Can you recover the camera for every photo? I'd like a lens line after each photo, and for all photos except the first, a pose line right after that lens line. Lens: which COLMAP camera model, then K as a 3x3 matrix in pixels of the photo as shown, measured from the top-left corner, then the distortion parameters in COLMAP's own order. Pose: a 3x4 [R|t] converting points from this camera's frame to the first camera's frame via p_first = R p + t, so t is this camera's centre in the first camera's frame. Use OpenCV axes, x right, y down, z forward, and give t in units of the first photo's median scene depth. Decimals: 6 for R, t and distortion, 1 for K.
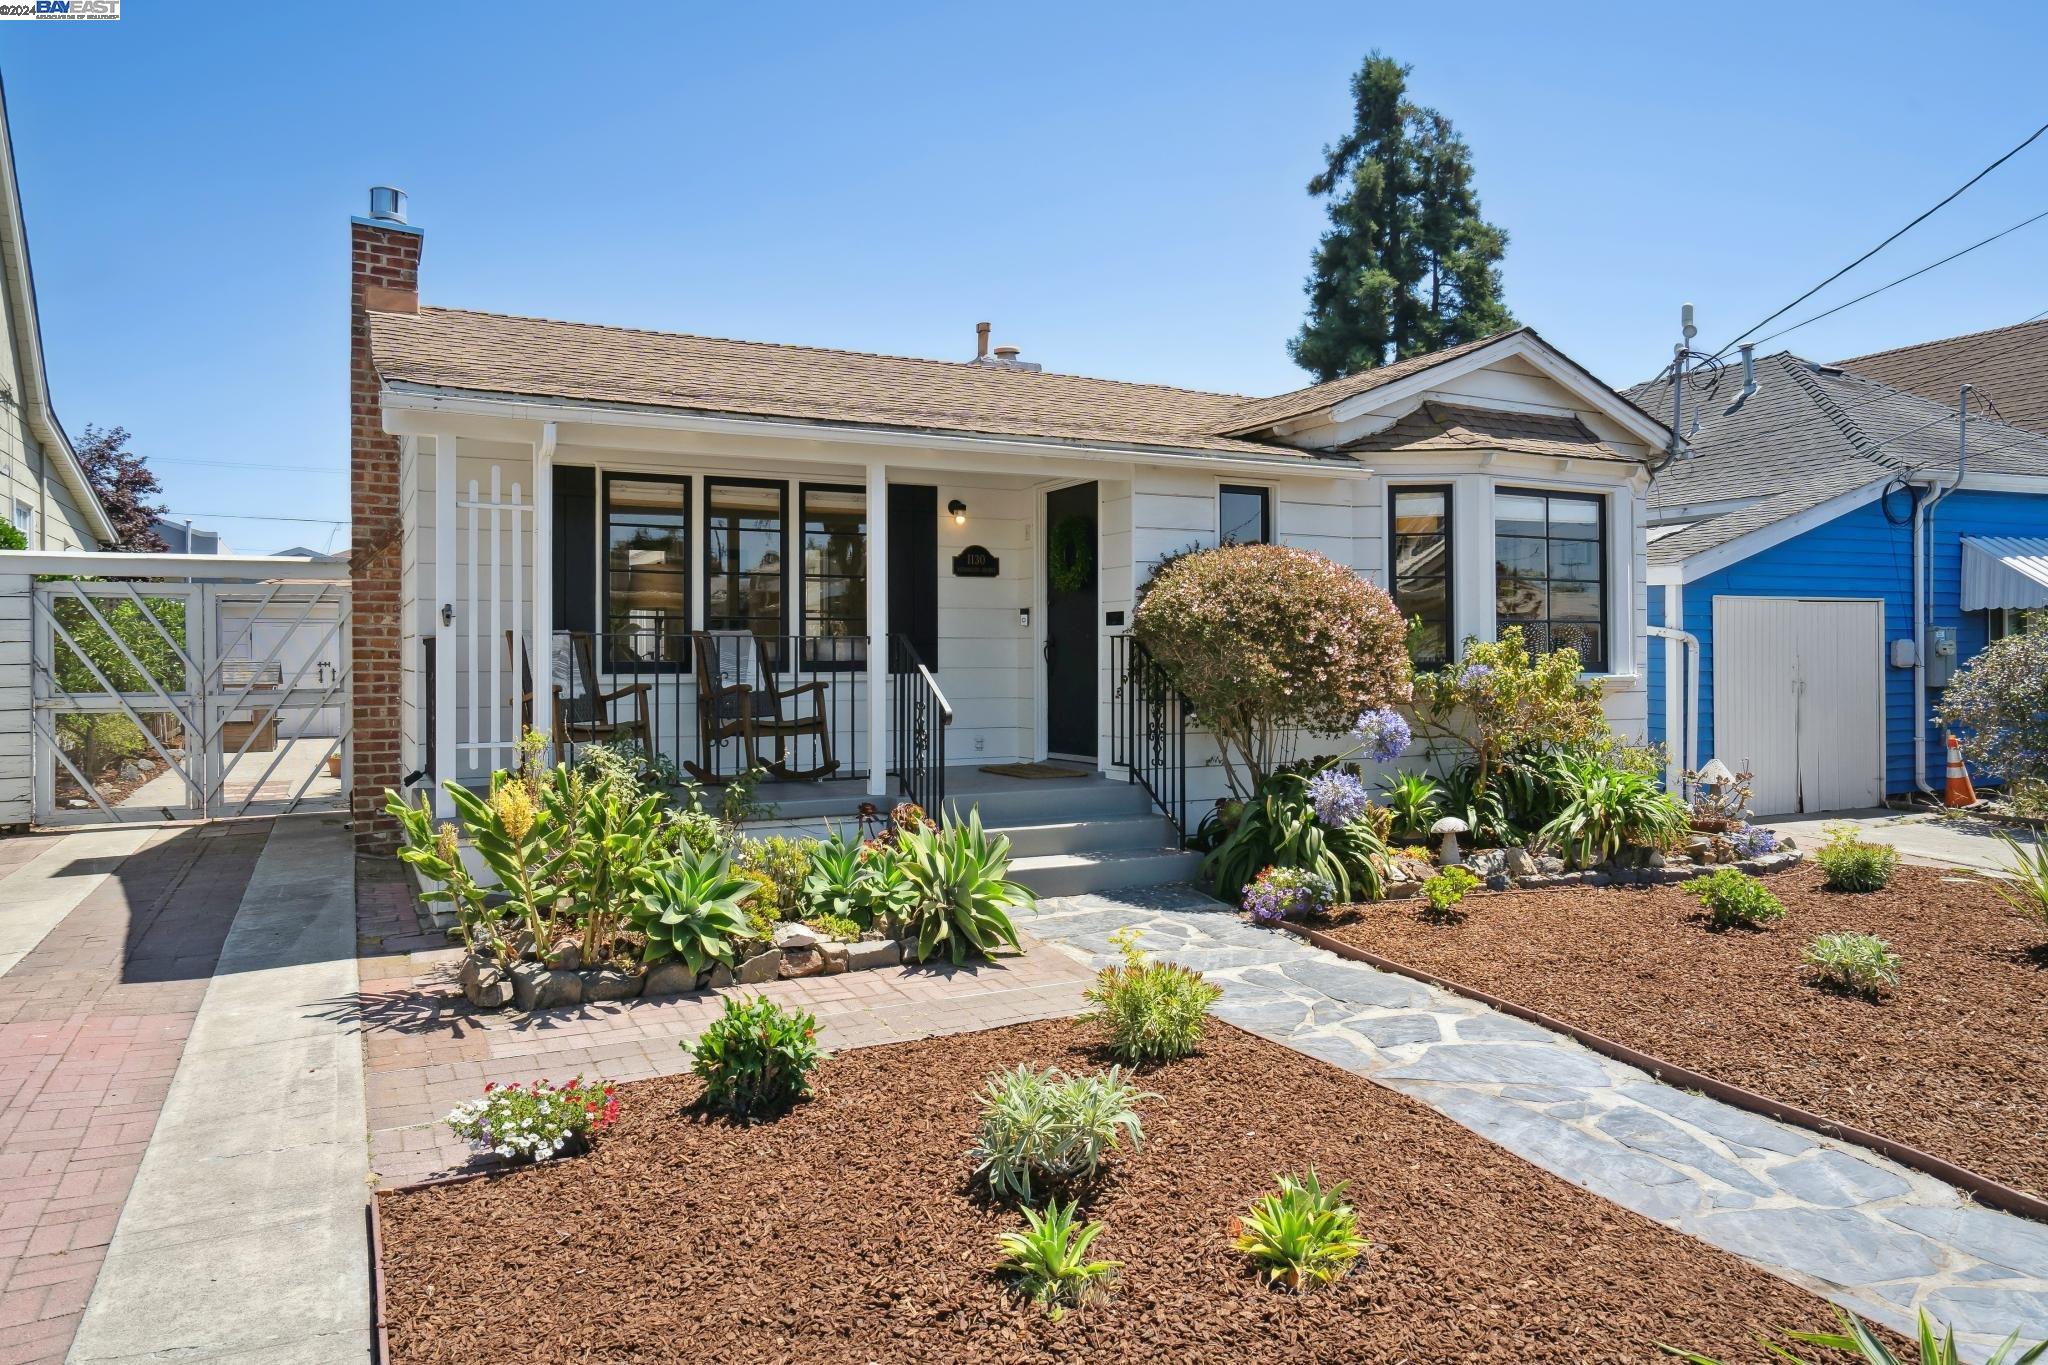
lens RADIAL K [[1334.0, 0, 1025.6], [0, 1334.0, 660.4], [0, 0, 1]] dist [-0.018781, 0.000915]
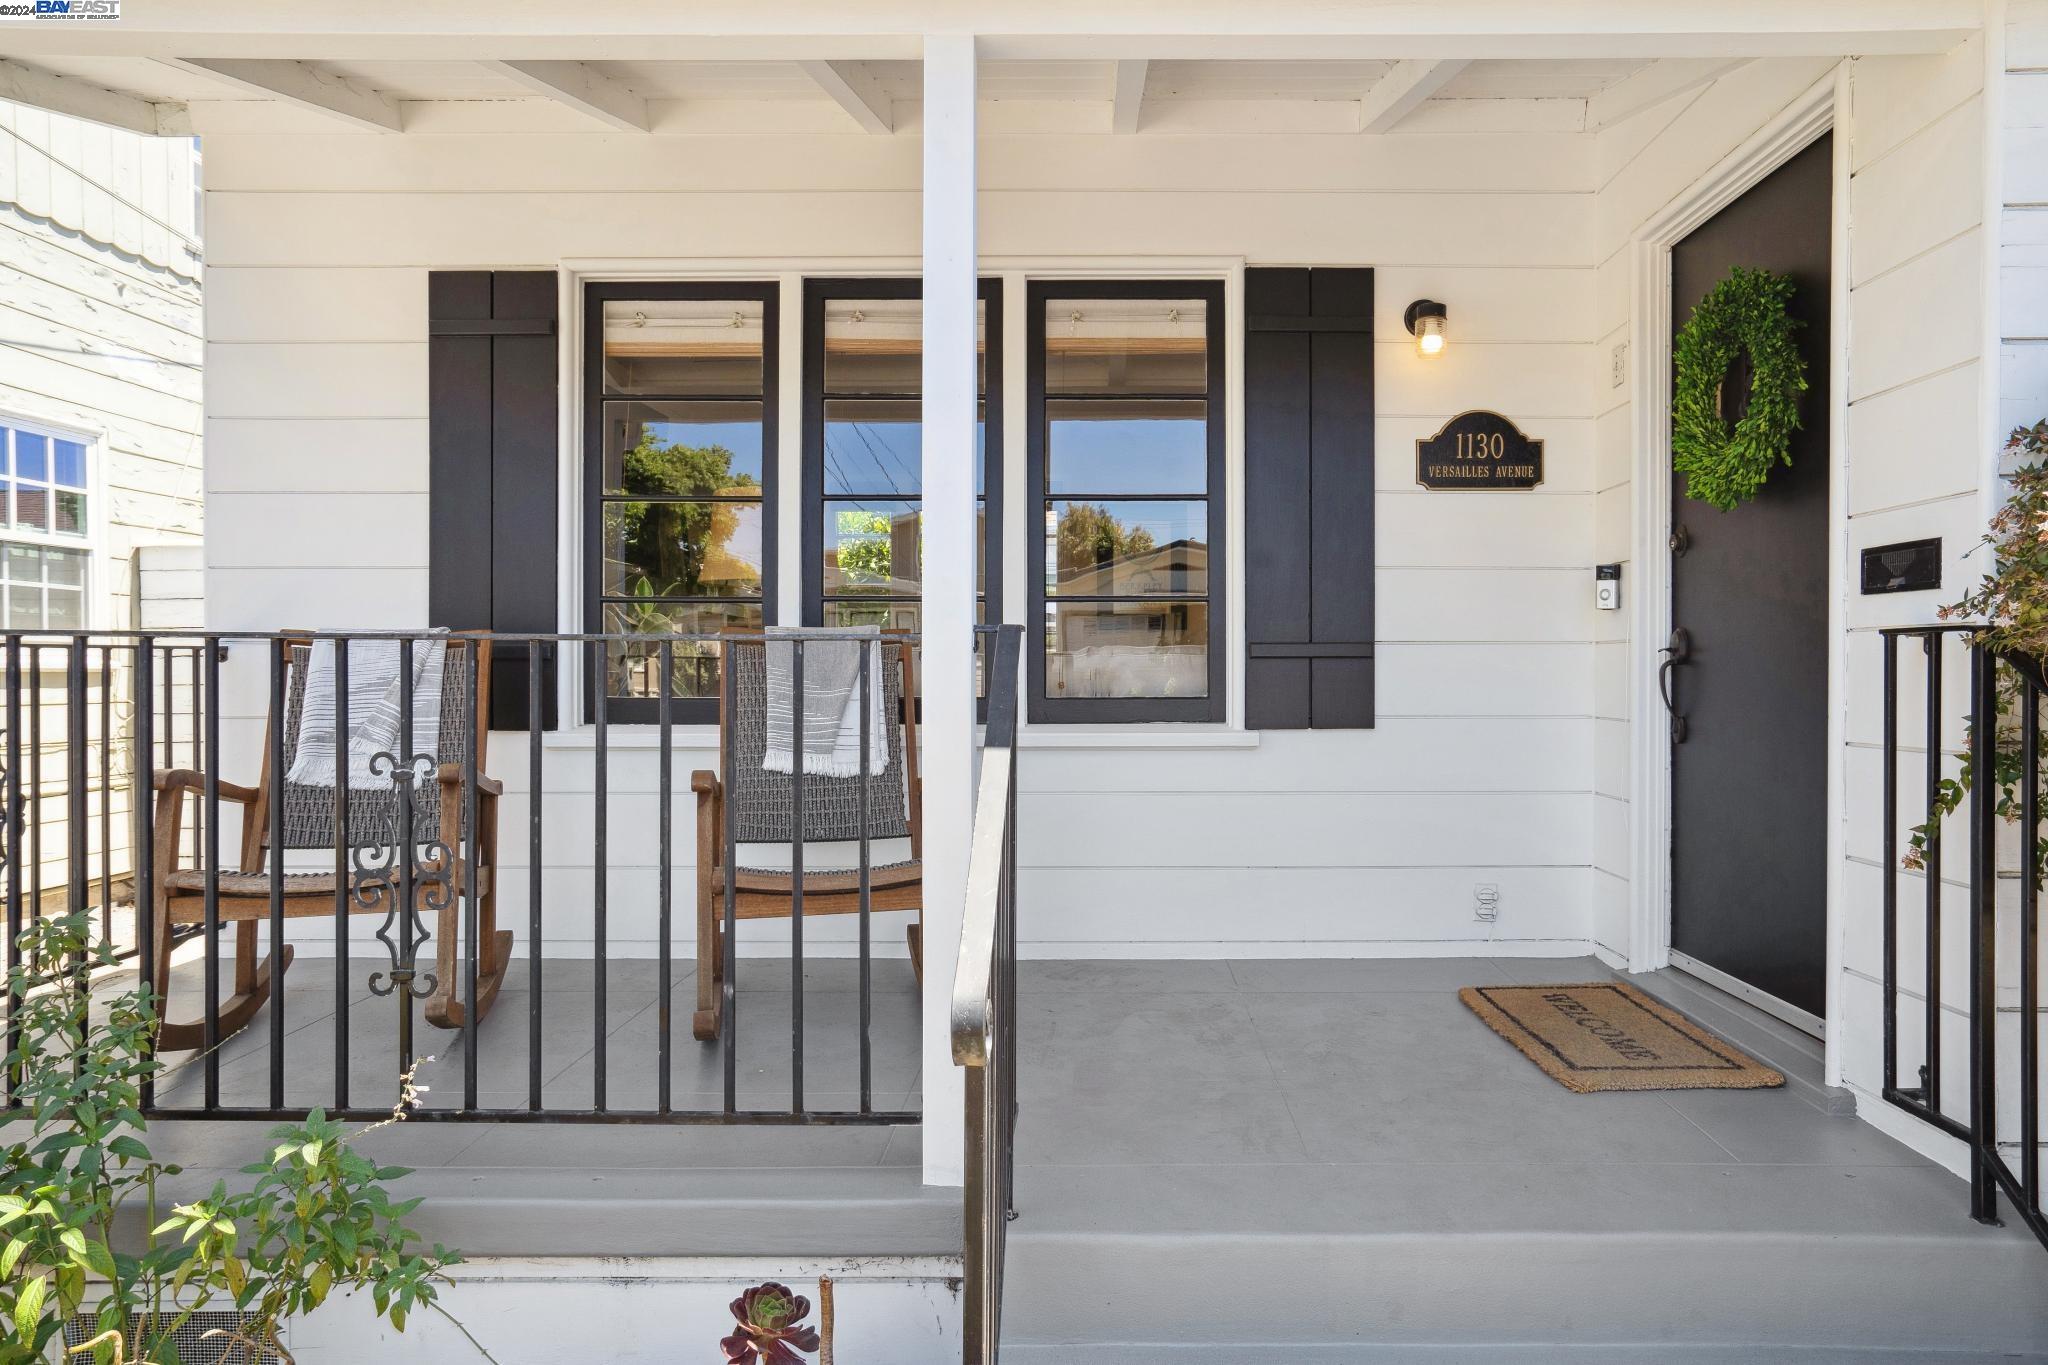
lens RADIAL K [[1238.3, 0, 1111.4], [0, 1238.3, 670.6], [0, 0, 1]] dist [-0.001641, 0.001386]
pose [[0.891142, 0.004893, -0.453698, 0.033787], [-0.003940, 0.999988, 0.003044, -0.009042], [0.453707, -0.000925, 0.891150, 0.625634]]
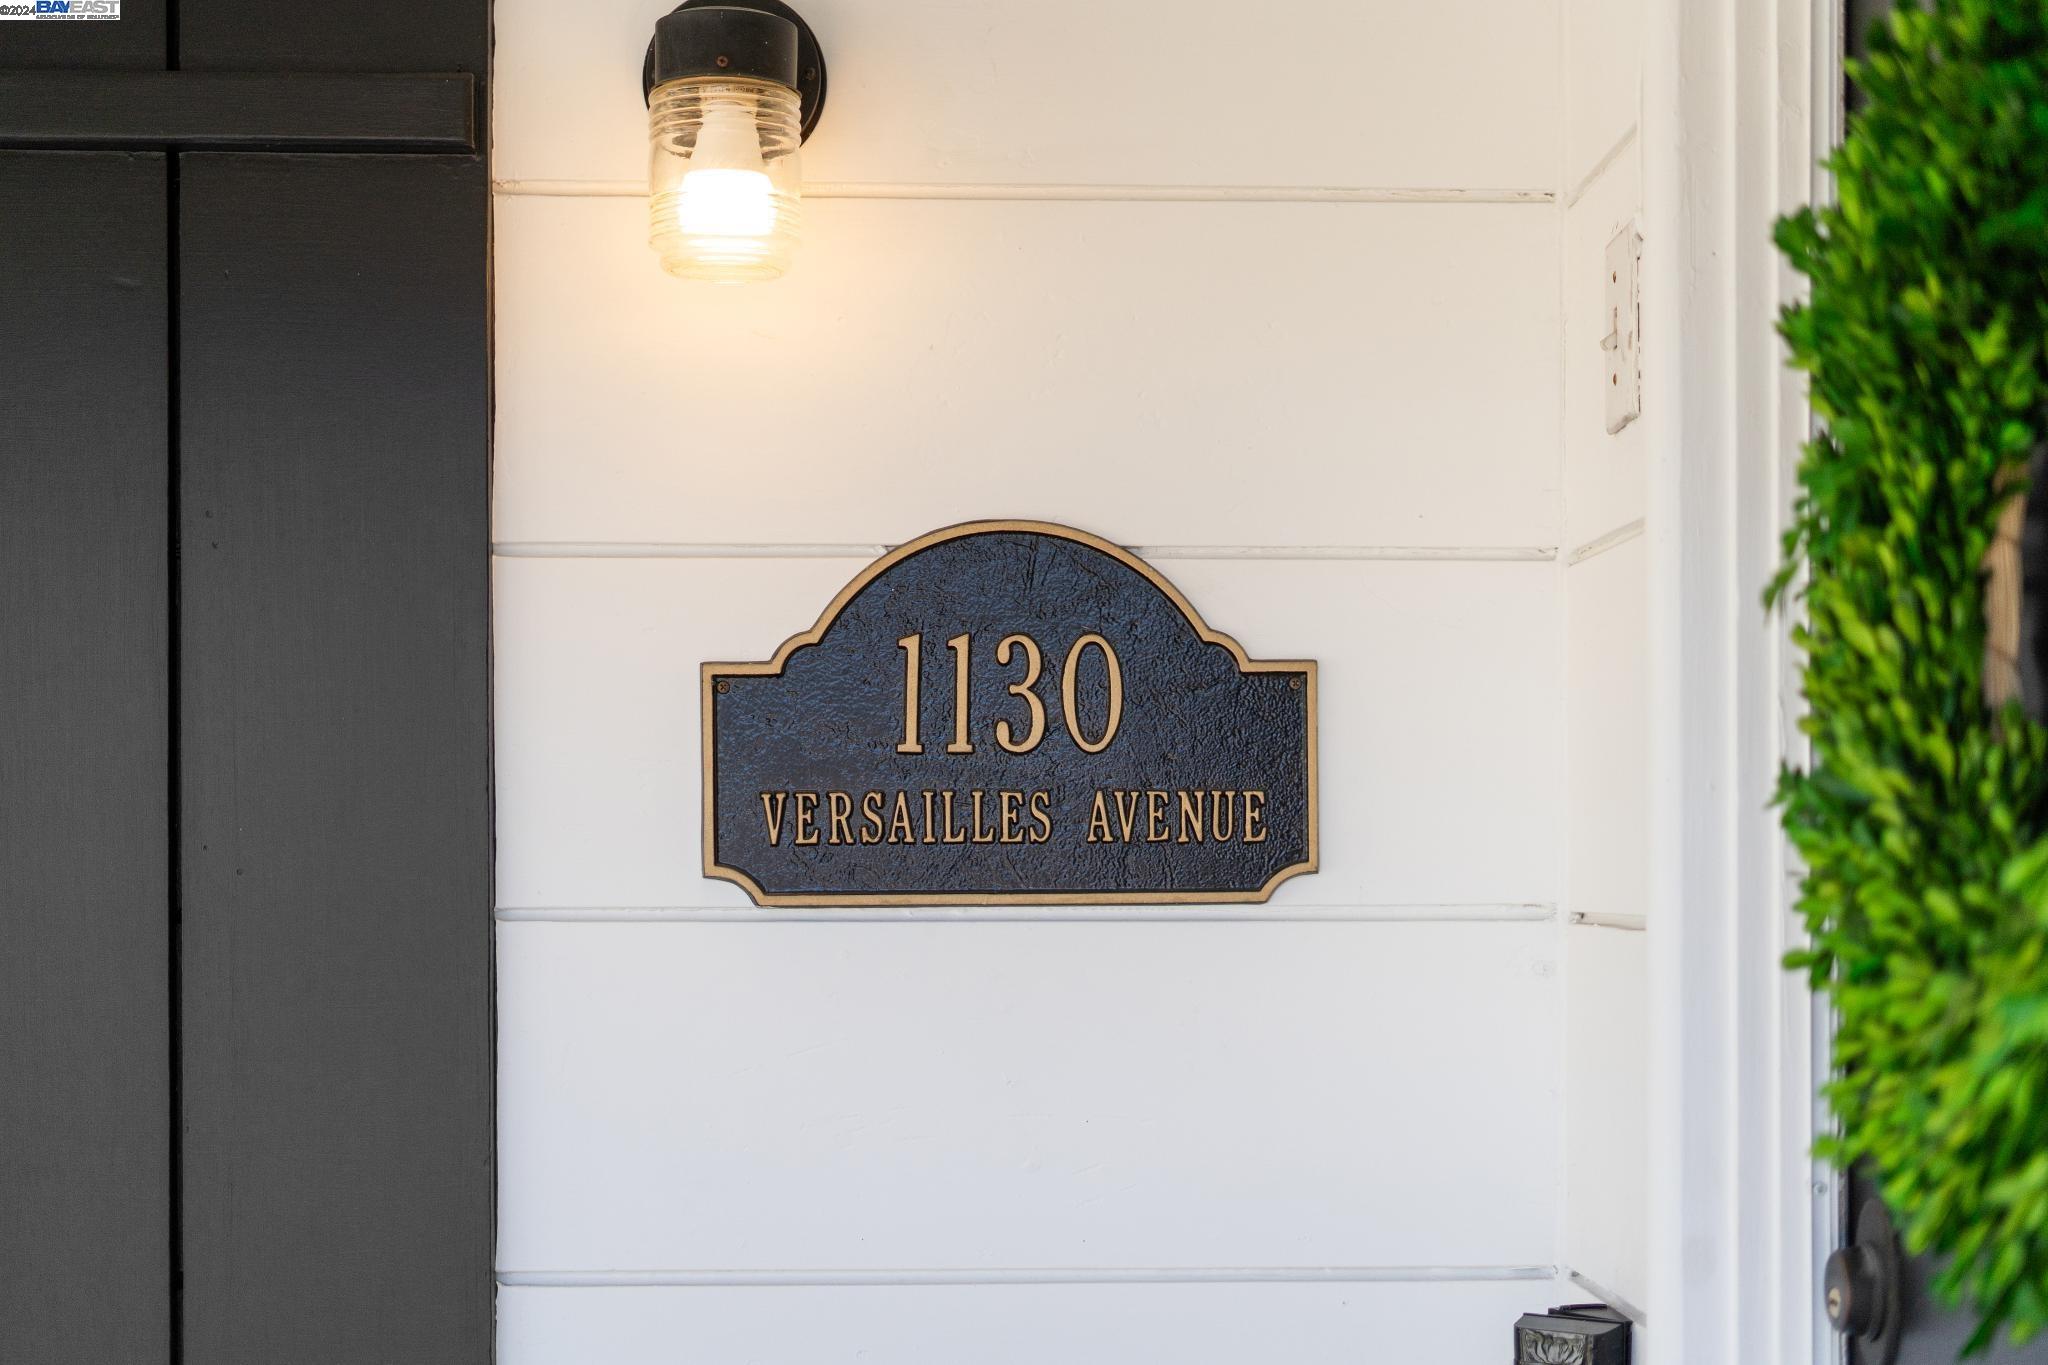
lens RADIAL K [[3437.1, 0, 1021.8], [0, 3437.1, 841.2], [0, 0, 1]] dist [0.283624, 0.003900]
pose [[0.916318, -0.008558, -0.400359, 0.050619], [-0.000149, 0.999764, -0.021712, -0.062392], [0.400451, 0.019955, 0.916101, 0.812098]]
